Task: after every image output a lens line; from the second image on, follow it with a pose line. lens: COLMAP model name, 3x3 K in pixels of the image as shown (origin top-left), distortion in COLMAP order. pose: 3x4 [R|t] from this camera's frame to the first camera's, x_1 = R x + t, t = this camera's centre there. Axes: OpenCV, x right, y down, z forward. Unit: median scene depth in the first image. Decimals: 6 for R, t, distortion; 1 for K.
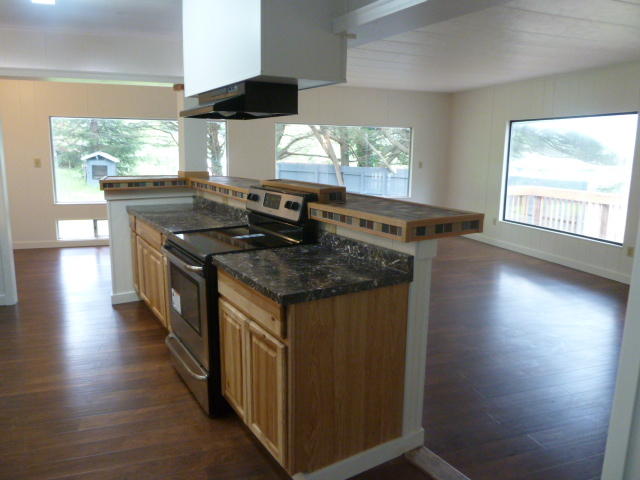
lens RADIAL K [[473.5, 0, 320.0], [0, 473.5, 240.0], [0, 0, 1]] dist [-0.041368, 0.001918]
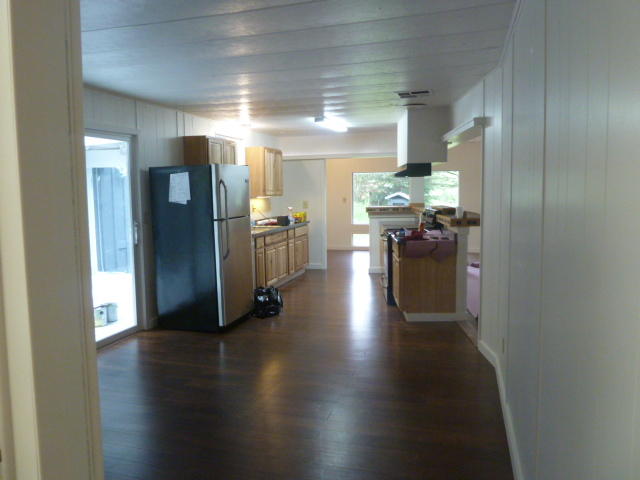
lens RADIAL K [[473.5, 0, 320.0], [0, 473.5, 240.0], [0, 0, 1]] dist [-0.041368, 0.001918]
pose [[0.812946, 0.034138, -0.581337, 0.496944], [-0.081252, 0.995165, -0.055184, 0.124958], [0.576642, 0.092096, 0.811789, -0.668681]]
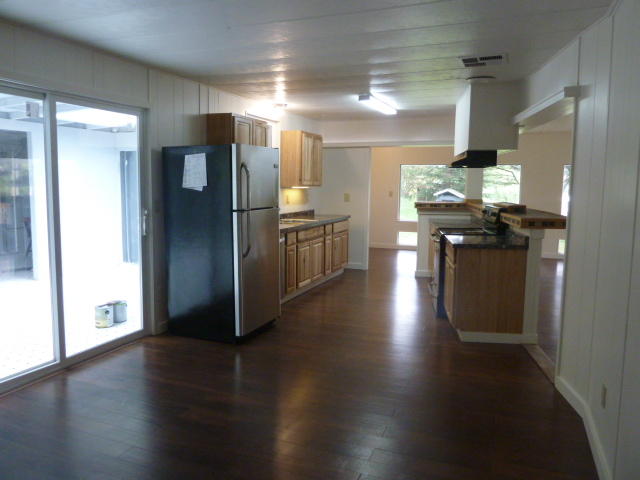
lens RADIAL K [[473.5, 0, 320.0], [0, 473.5, 240.0], [0, 0, 1]] dist [-0.041368, 0.001918]
pose [[0.752904, 0.069775, -0.654421, 0.394769], [-0.121602, 0.991992, -0.034134, 0.106217], [0.646799, 0.105279, 0.755359, -0.507293]]
